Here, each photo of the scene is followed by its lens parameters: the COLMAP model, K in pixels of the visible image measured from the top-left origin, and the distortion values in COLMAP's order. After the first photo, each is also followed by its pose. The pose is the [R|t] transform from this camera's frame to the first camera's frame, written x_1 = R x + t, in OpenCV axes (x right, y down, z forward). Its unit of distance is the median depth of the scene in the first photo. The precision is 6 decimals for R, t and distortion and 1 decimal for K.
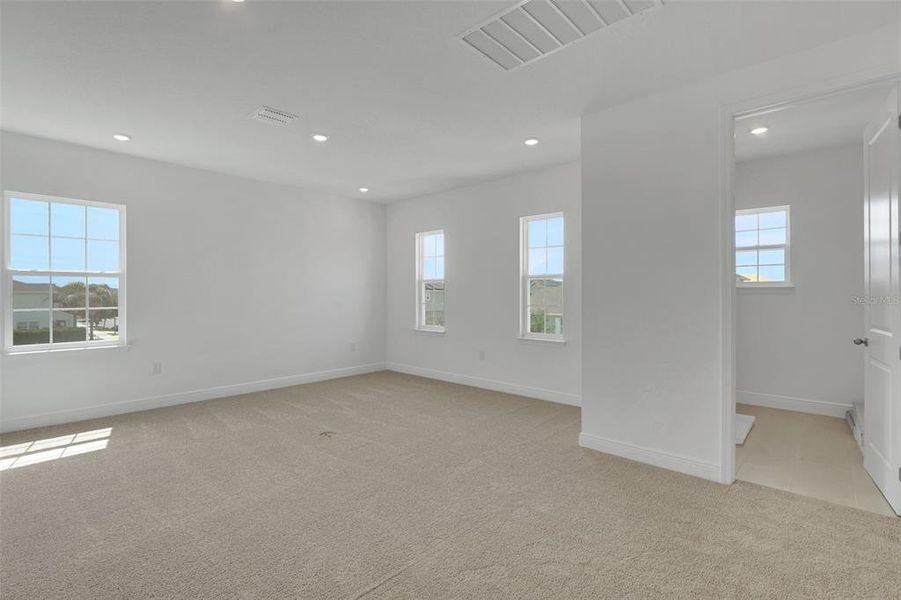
lens RADIAL K [[384.1, 0, 450.5], [0, 384.1, 300.0], [0, 0, 1]] dist [0.000565, 0.001053]
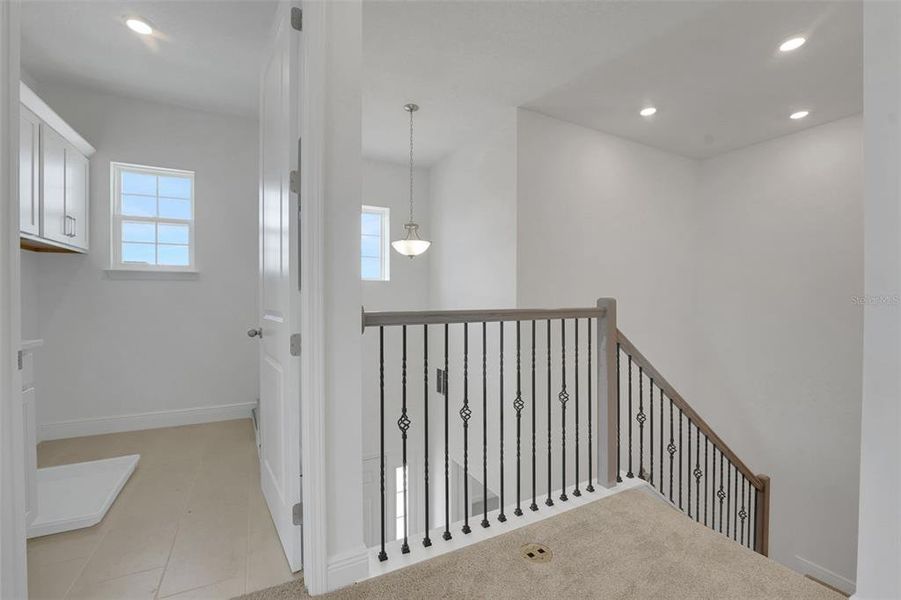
lens RADIAL K [[384.1, 0, 450.5], [0, 384.1, 300.0], [0, 0, 1]] dist [0.000565, 0.001053]
pose [[0.300535, -0.002098, 0.953768, 0.317128], [0.002576, 0.999996, 0.001387, 0.029483], [-0.953767, 0.002040, 0.300539, 0.277543]]
